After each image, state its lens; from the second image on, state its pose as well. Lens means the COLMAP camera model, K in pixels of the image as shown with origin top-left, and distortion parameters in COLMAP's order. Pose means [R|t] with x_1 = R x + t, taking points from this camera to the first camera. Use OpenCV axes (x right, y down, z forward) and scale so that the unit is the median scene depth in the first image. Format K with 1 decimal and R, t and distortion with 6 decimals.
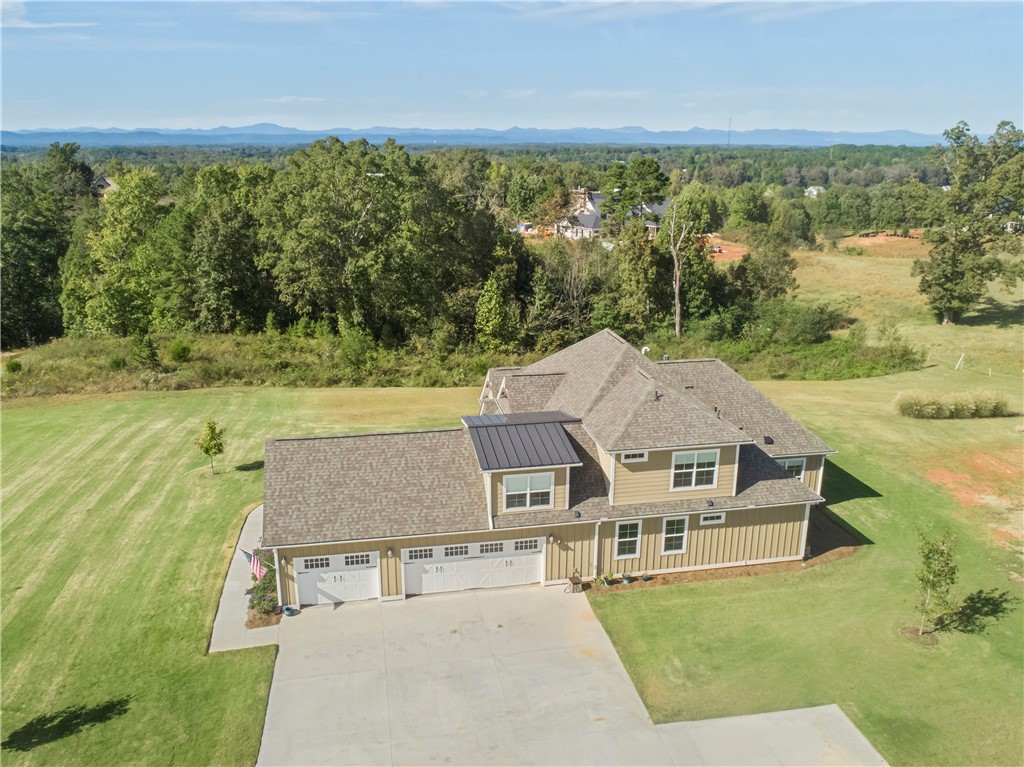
lens RADIAL K [[797.8, 0, 512.0], [0, 797.8, 383.5], [0, 0, 1]] dist [-0.025771, 0.005773]
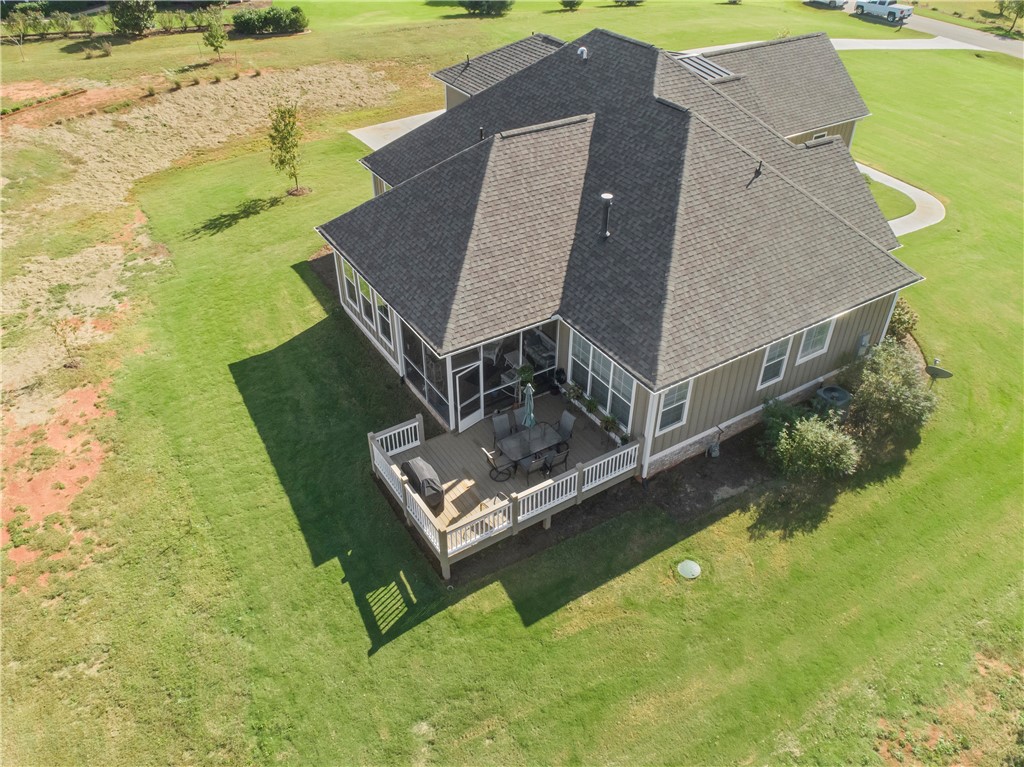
lens RADIAL K [[797.8, 0, 512.0], [0, 797.8, 383.5], [0, 0, 1]] dist [-0.025771, 0.005773]
pose [[-0.928951, 0.209363, -0.305315, 0.426583], [-0.119118, 0.611825, 0.781973, -0.343082], [0.350515, 0.762783, -0.543417, 1.338429]]
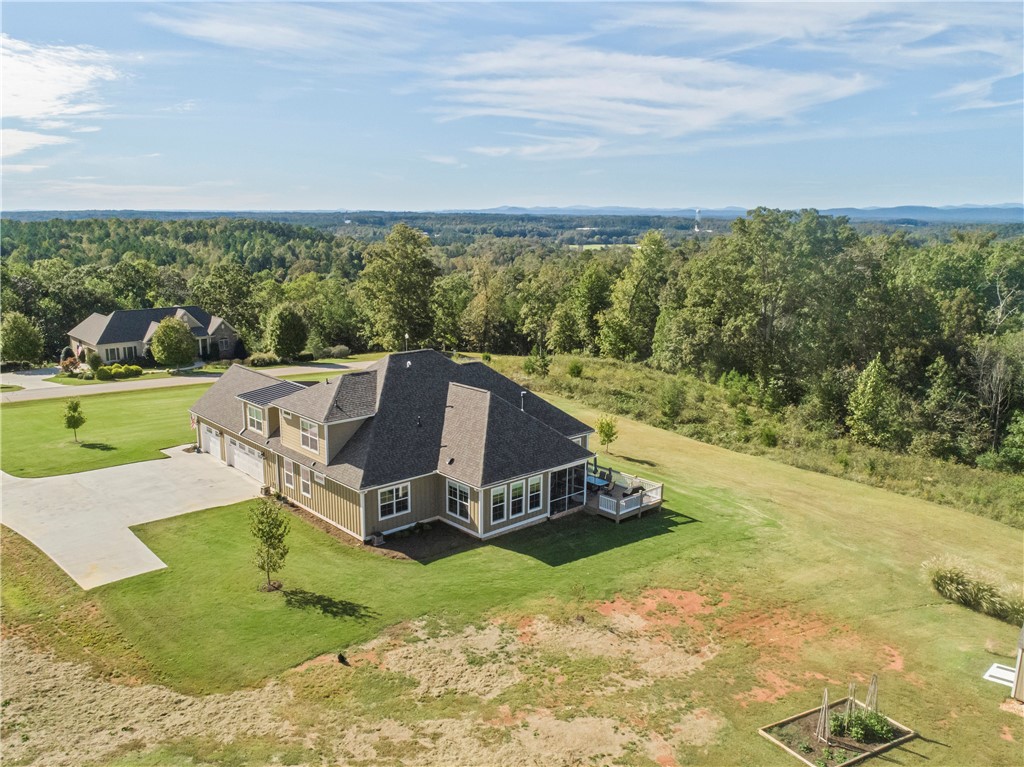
lens RADIAL K [[797.8, 0, 512.0], [0, 797.8, 383.5], [0, 0, 1]] dist [-0.025771, 0.005773]
pose [[0.524787, 0.175822, -0.832878, 1.121107], [-0.250332, 0.967047, 0.046414, -0.095218], [0.813593, 0.184139, 0.551507, 0.367097]]
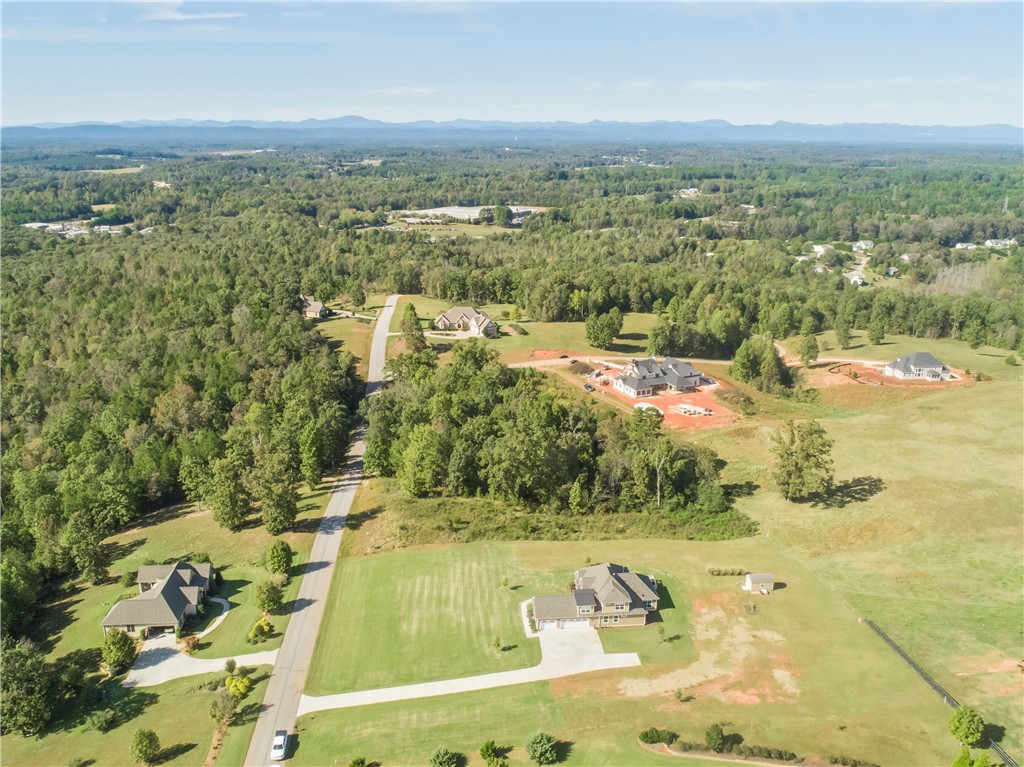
lens RADIAL K [[797.8, 0, 512.0], [0, 797.8, 383.5], [0, 0, 1]] dist [-0.025771, 0.005773]
pose [[0.995375, 0.032036, -0.090569, -0.025014], [-0.030806, 0.999414, 0.014947, -0.963364], [0.090995, -0.012088, 0.995778, -2.877464]]
